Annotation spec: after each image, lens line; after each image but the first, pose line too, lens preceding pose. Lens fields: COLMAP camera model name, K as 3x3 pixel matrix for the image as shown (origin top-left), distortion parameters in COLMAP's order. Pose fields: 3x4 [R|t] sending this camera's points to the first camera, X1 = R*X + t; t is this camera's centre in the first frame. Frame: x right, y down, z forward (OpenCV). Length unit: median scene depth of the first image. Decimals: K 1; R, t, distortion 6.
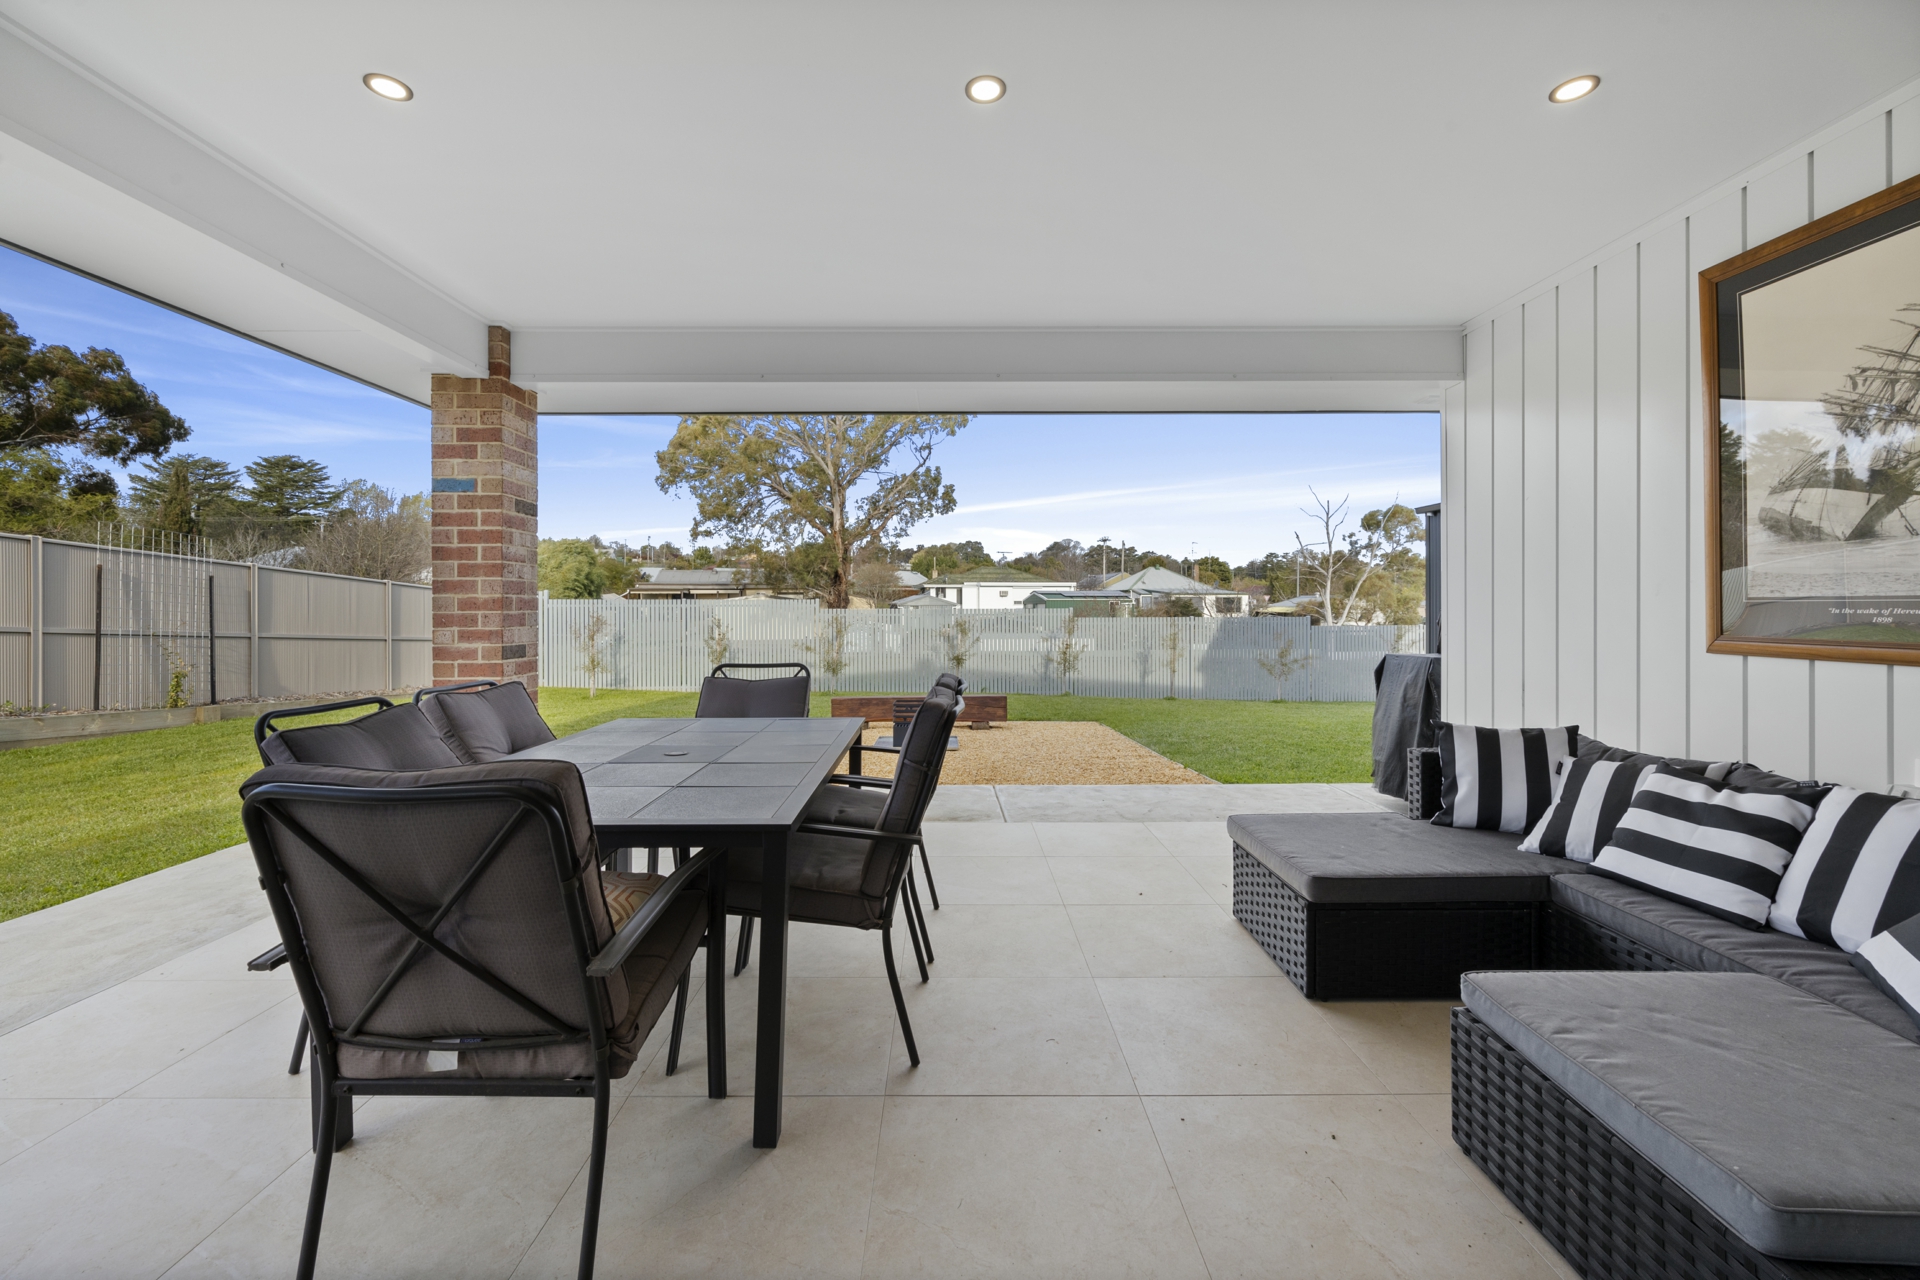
lens RADIAL K [[782.9, 0, 964.0], [0, 782.9, 608.7], [0, 0, 1]] dist [-0.000147, -0.000250]
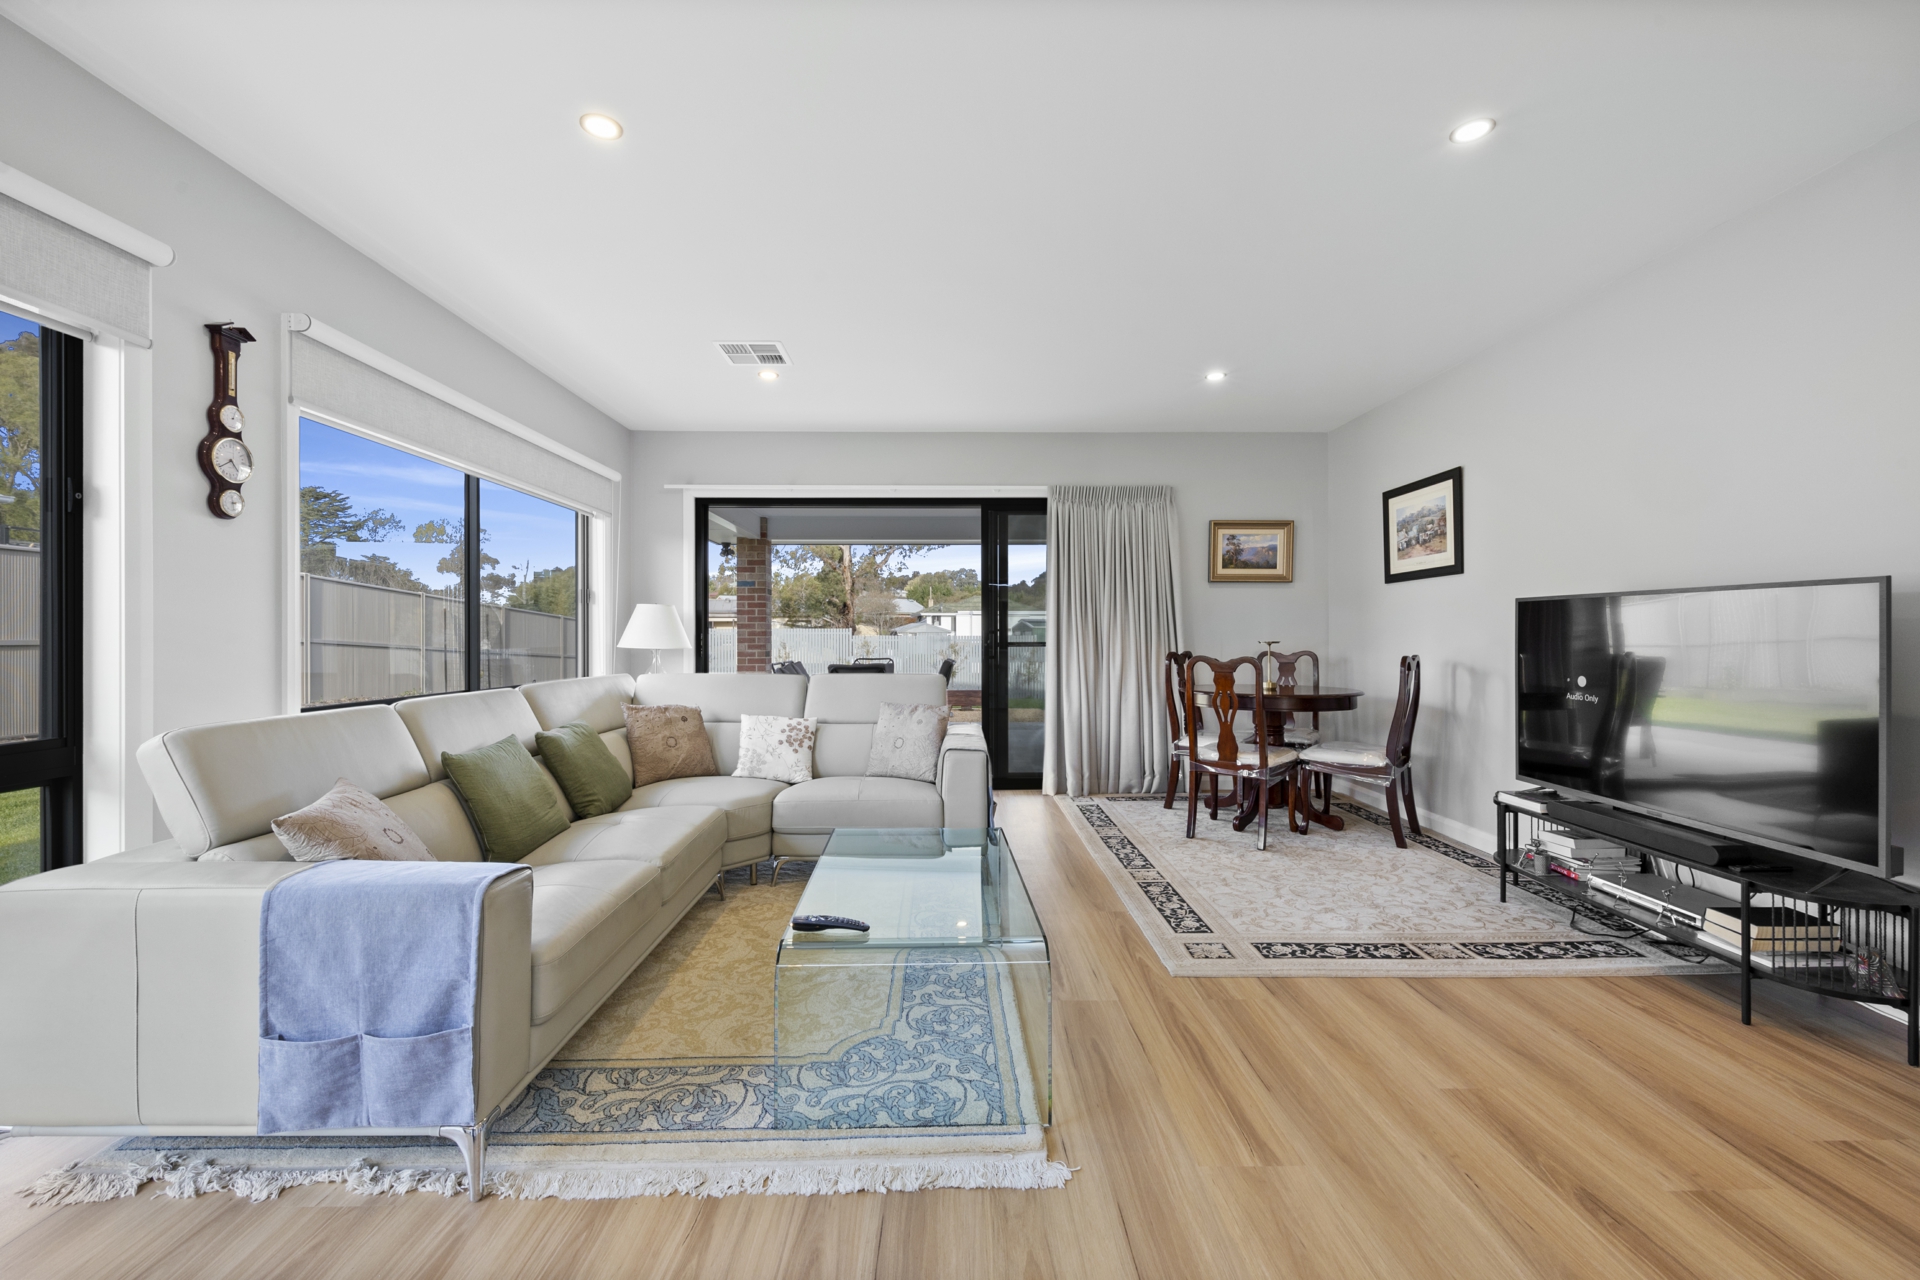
lens RADIAL K [[781.6, 0, 948.2], [0, 781.6, 637.6], [0, 0, 1]] dist [0.001016, -0.000378]
pose [[0.999913, 0.004121, -0.012536, 0.000005], [-0.004085, 0.999988, 0.002878, -0.000272], [0.012548, -0.002827, 0.999917, -0.220258]]
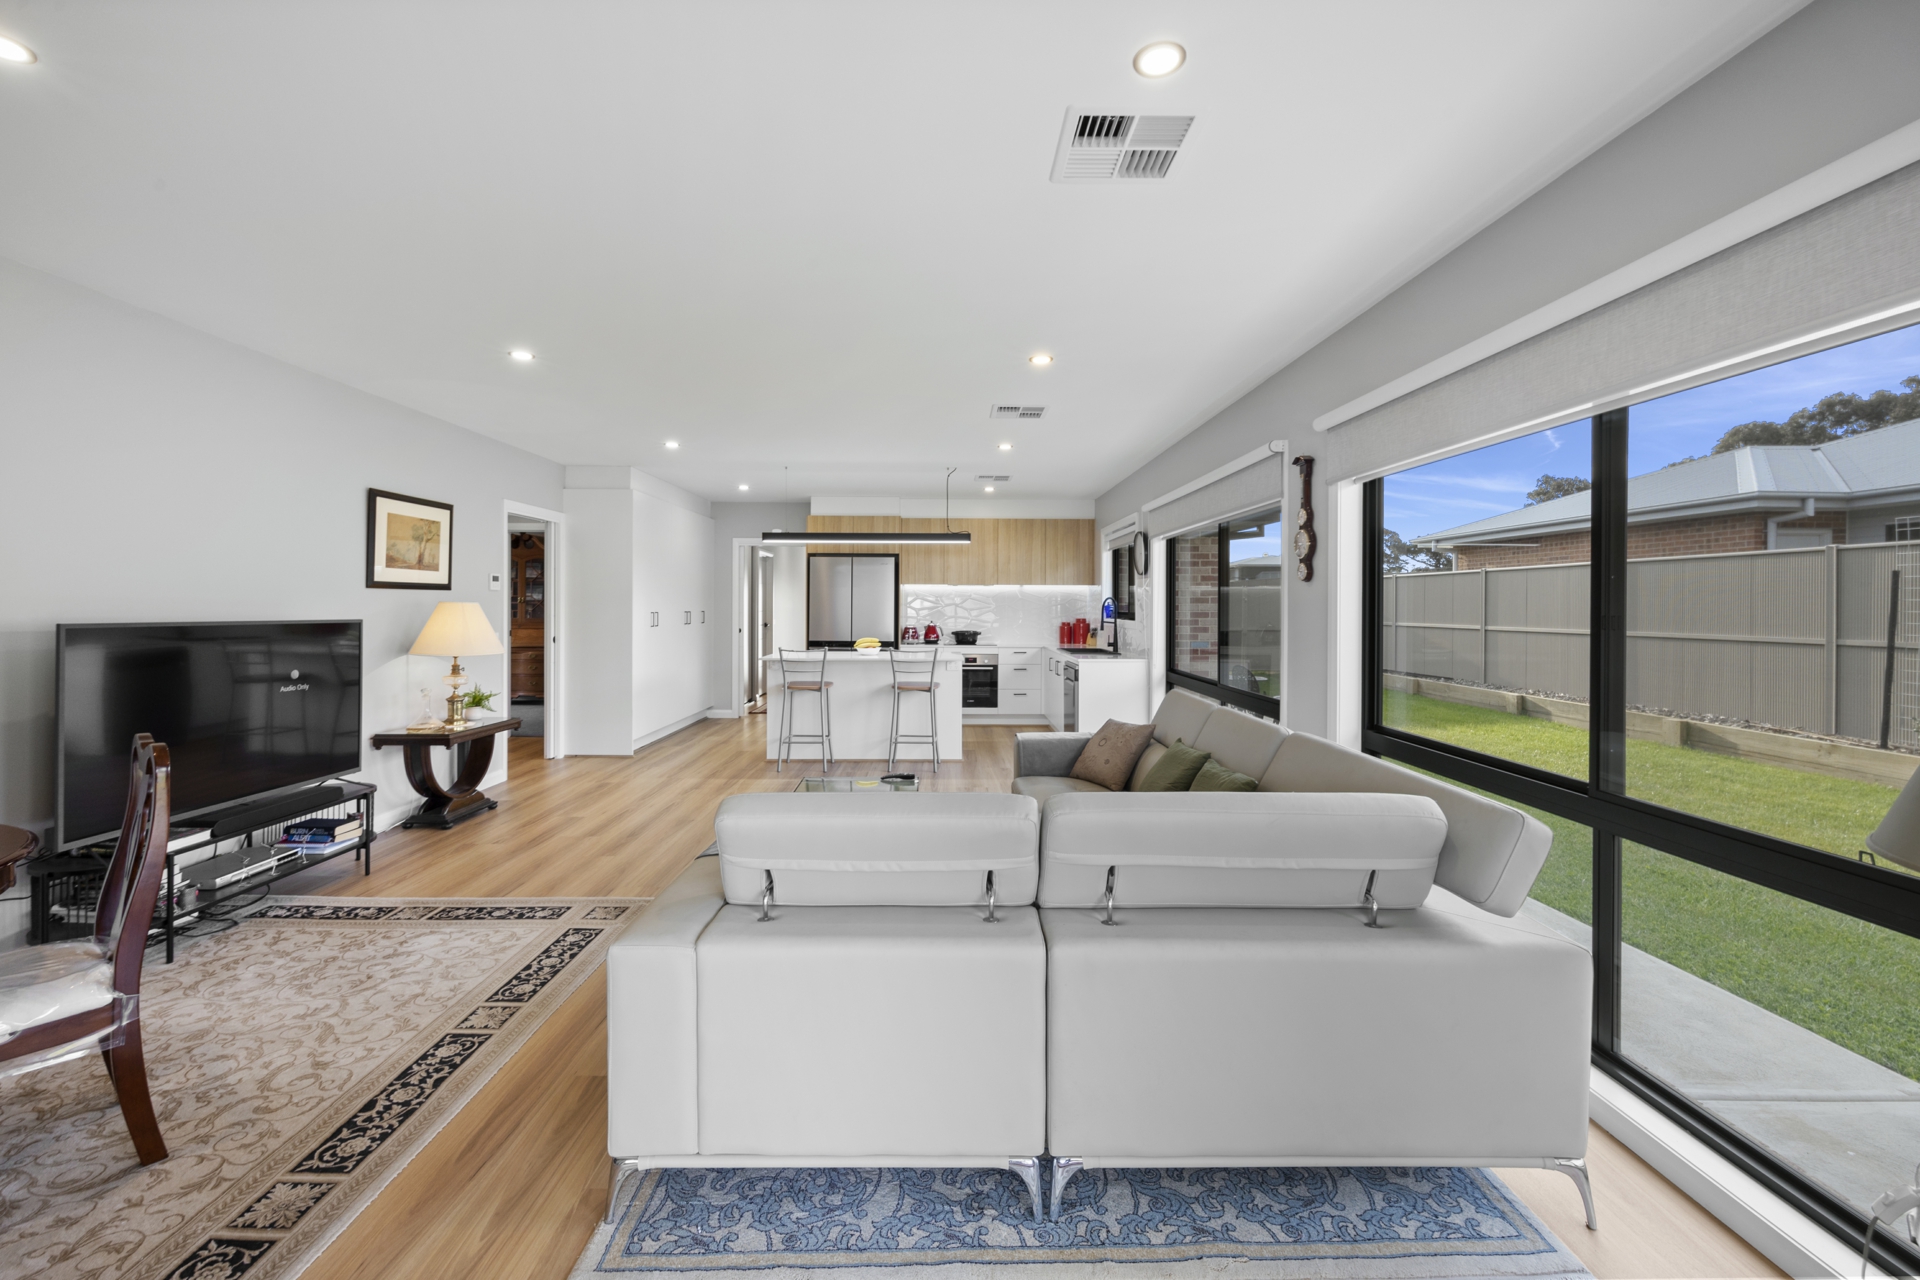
lens RADIAL K [[782.9, 0, 964.0], [0, 782.9, 608.7], [0, 0, 1]] dist [-0.000147, -0.000250]
pose [[-0.999927, -0.000867, -0.012088, -0.024400], [-0.000898, 0.999996, 0.002577, -0.008764], [0.012086, 0.002587, -0.999924, 0.022487]]
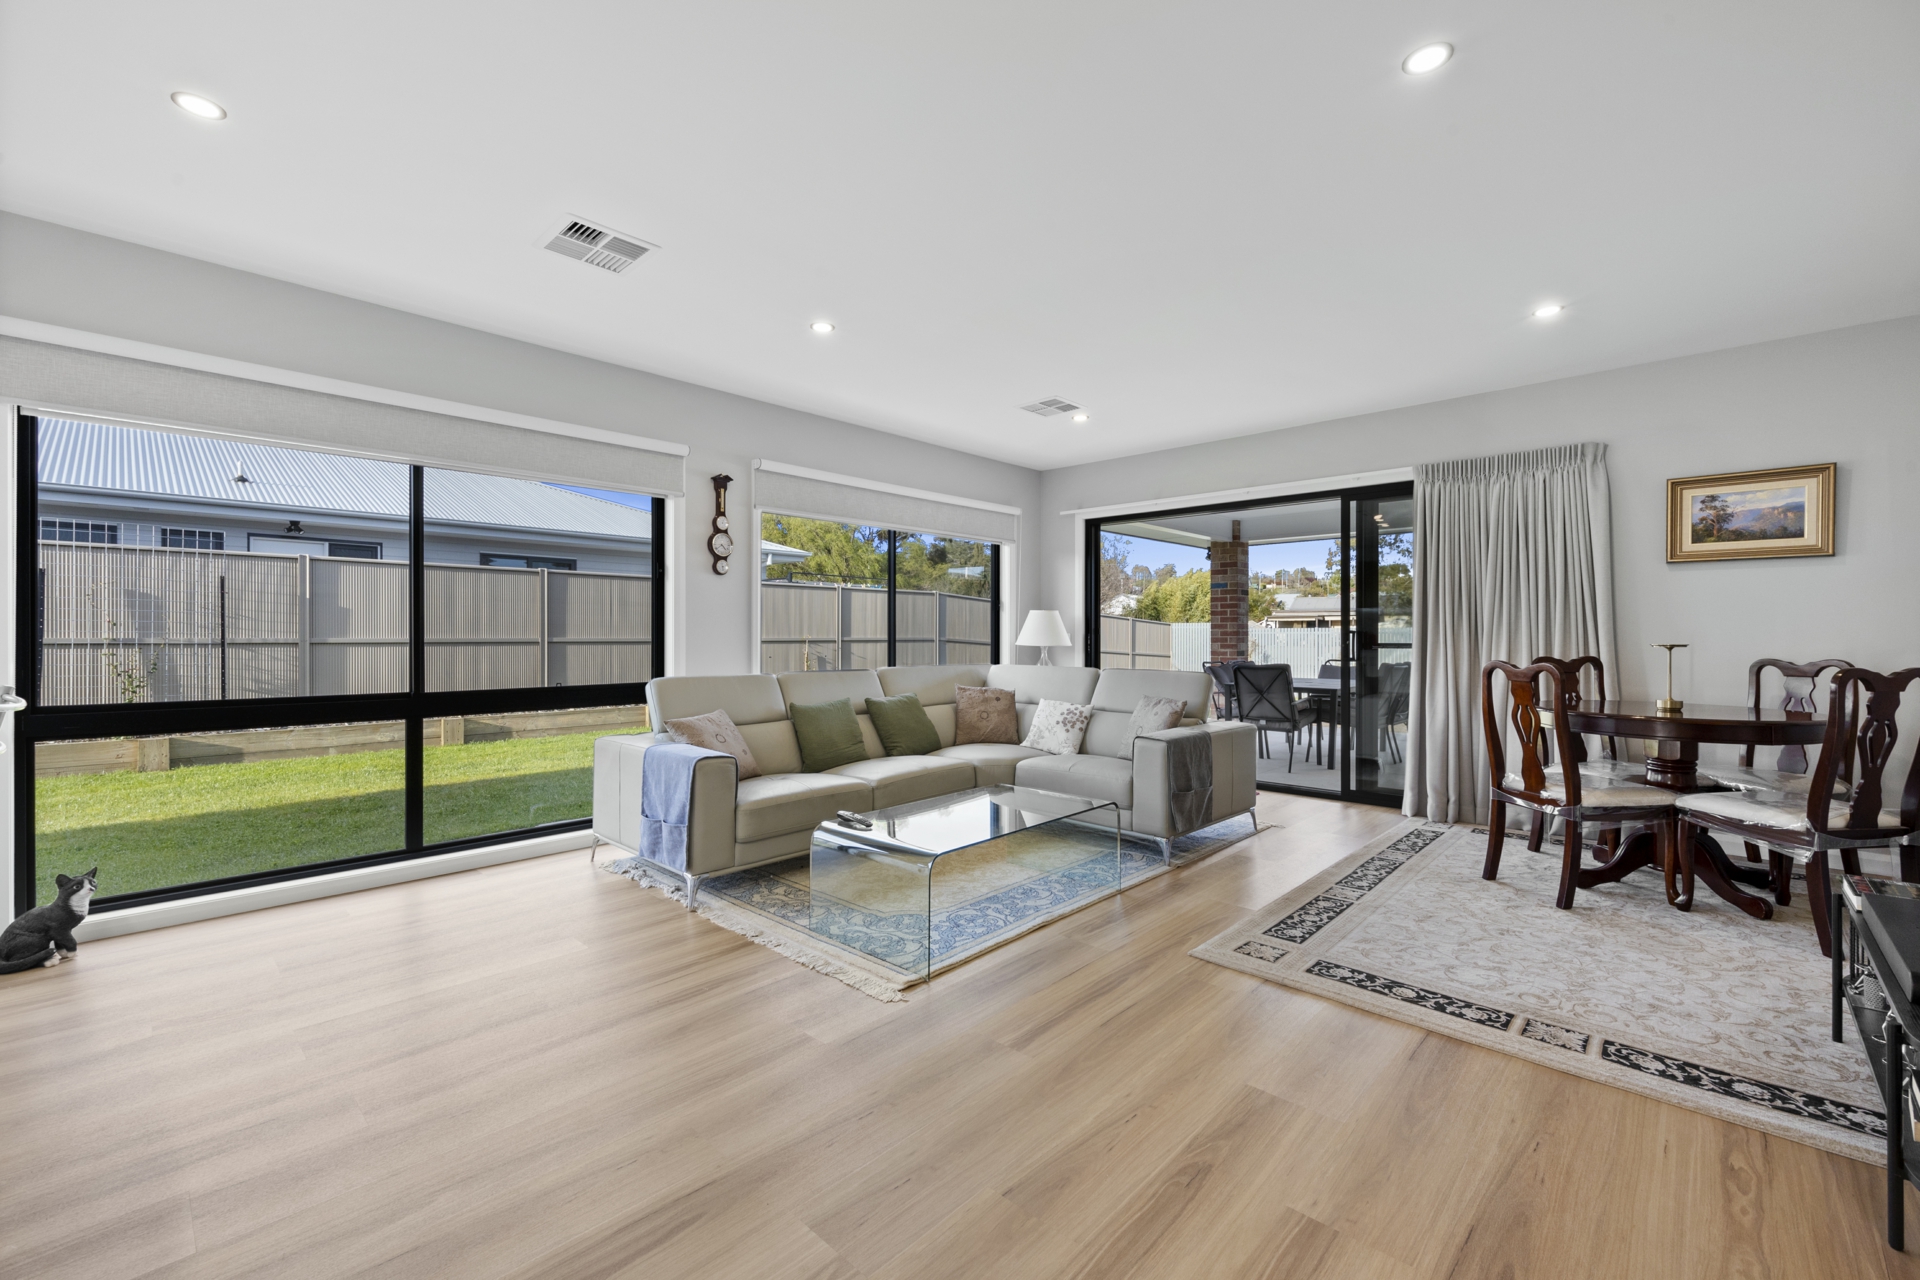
lens RADIAL K [[781.6, 0, 948.2], [0, 781.6, 637.6], [0, 0, 1]] dist [0.001016, -0.000378]
pose [[0.706057, 0.007372, -0.708117, 0.080807], [-0.004037, 0.999971, 0.006386, -0.000682], [0.708144, -0.001650, 0.706067, -0.218663]]
